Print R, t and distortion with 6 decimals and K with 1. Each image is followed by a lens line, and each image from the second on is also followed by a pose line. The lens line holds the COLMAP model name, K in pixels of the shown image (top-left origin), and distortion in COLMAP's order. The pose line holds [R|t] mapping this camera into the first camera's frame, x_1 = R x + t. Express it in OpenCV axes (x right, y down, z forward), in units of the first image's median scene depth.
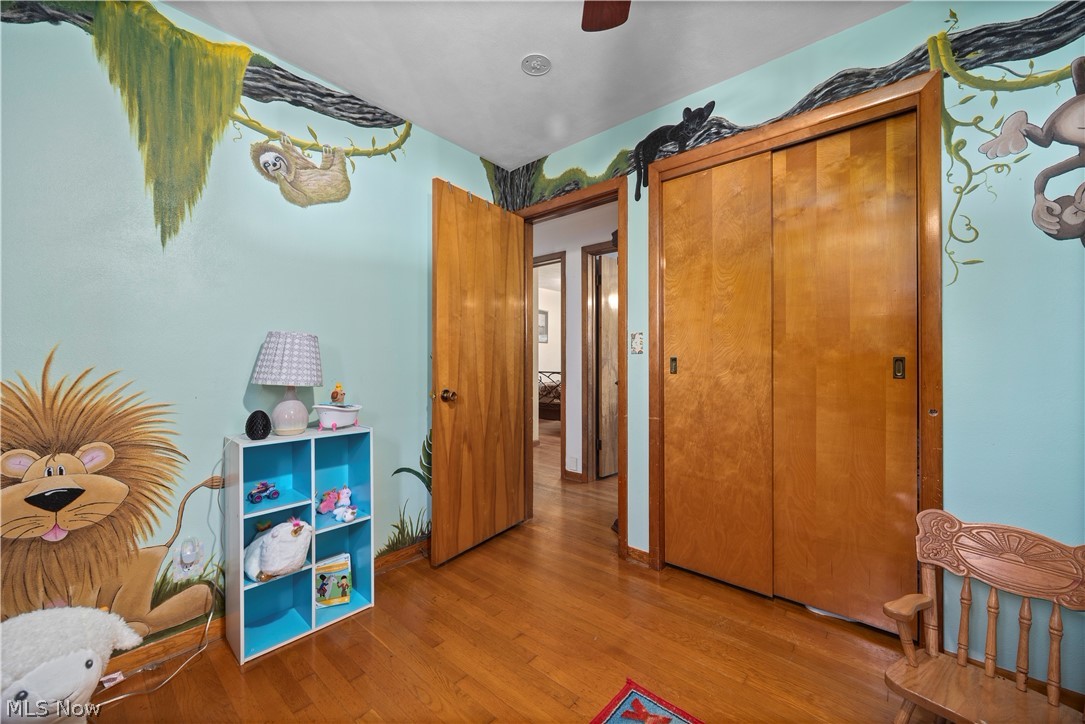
lens RADIAL K [[440.1, 0, 544.5], [0, 440.1, 360.6], [0, 0, 1]] dist [0.010440, -0.000282]
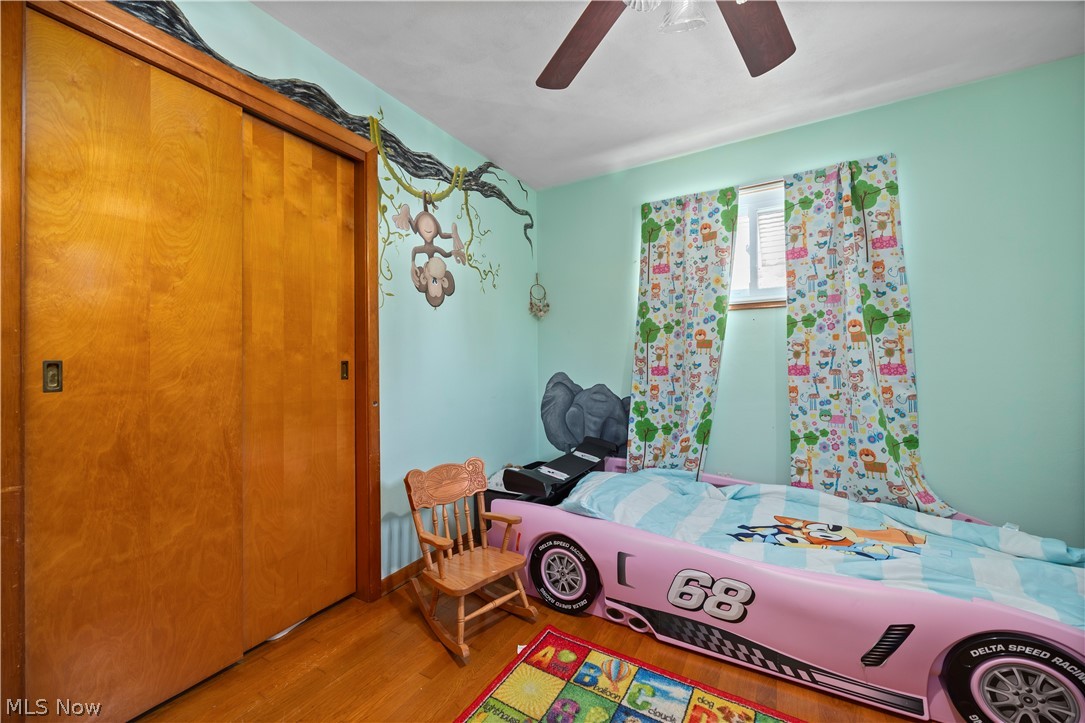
lens RADIAL K [[440.1, 0, 544.5], [0, 440.1, 360.1], [0, 0, 1]] dist [0.010440, -0.000282]
pose [[-0.219808, 0.006792, 0.975519, -0.438883], [0.010938, 0.999930, -0.004497, 0.000647], [-0.975482, 0.009682, -0.219867, 0.696165]]
